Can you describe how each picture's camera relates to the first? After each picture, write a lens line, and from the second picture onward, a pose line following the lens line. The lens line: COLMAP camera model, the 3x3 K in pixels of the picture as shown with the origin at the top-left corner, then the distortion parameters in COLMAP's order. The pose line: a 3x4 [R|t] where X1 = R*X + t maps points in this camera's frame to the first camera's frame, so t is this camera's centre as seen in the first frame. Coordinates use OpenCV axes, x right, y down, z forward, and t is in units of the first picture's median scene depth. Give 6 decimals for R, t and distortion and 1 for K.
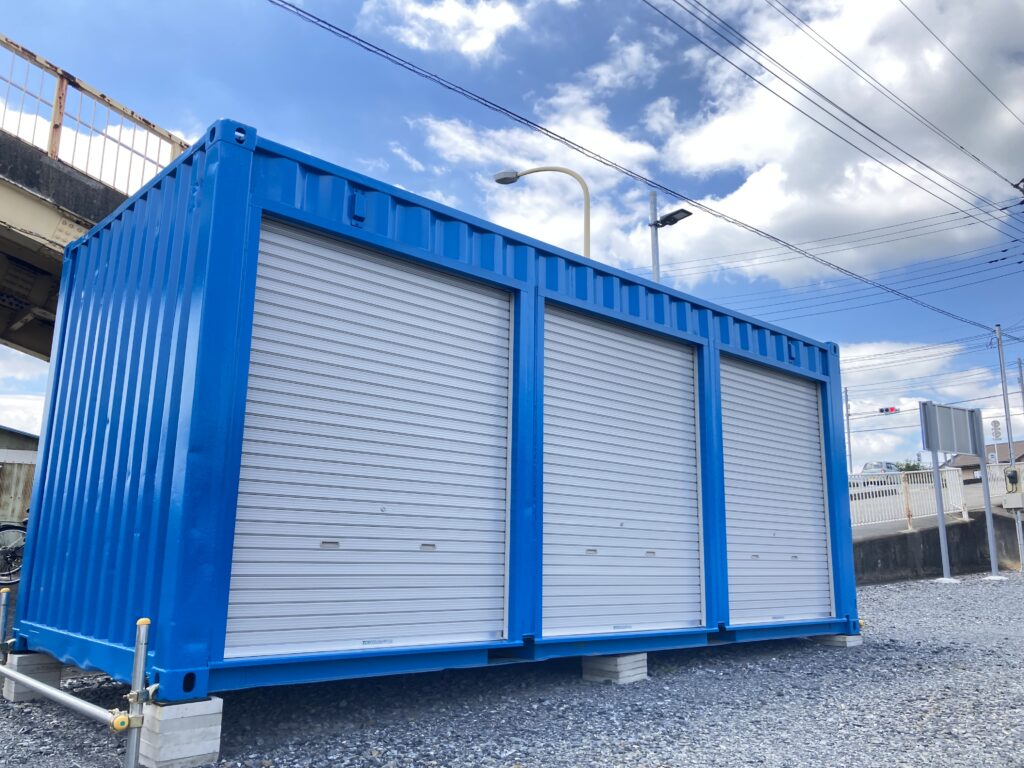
lens RADIAL K [[831.0, 0, 508.5], [0, 831.0, 380.0], [0, 0, 1]] dist [0.010045, -0.000871]
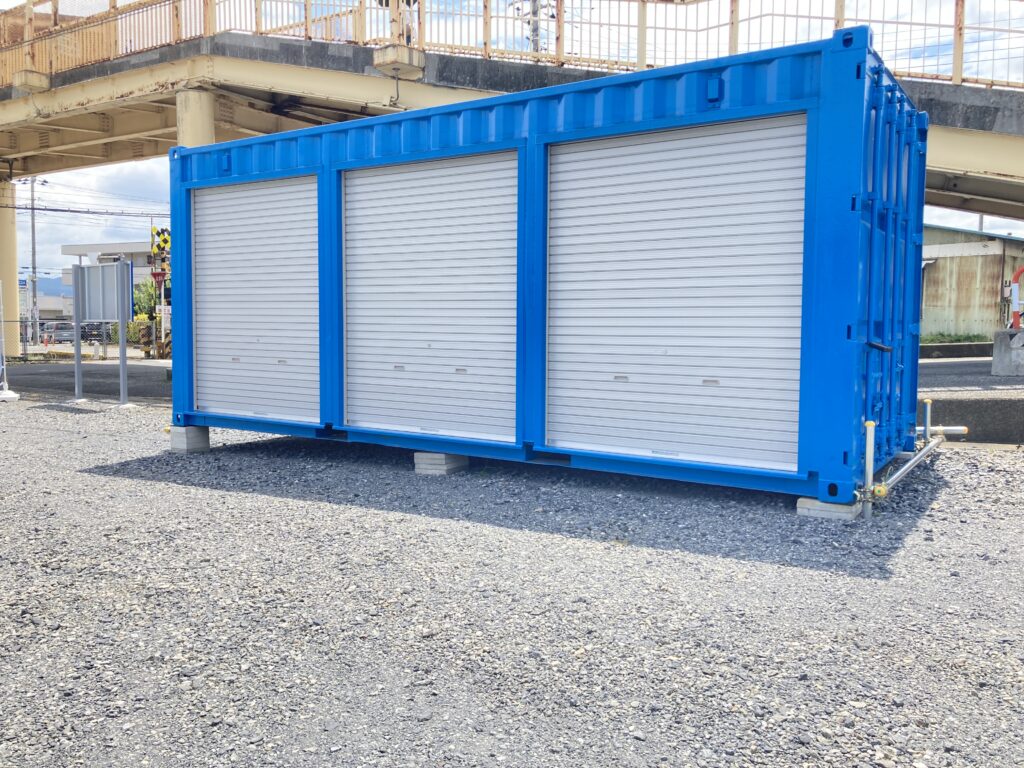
lens RADIAL K [[831.0, 0, 521.5], [0, 831.0, 383.2], [0, 0, 1]] dist [0.010045, -0.000871]
pose [[0.279261, 0.059511, -0.958369, 1.275343], [0.195977, 0.973536, 0.117559, 0.113854], [0.940003, -0.220648, 0.260208, 0.805838]]
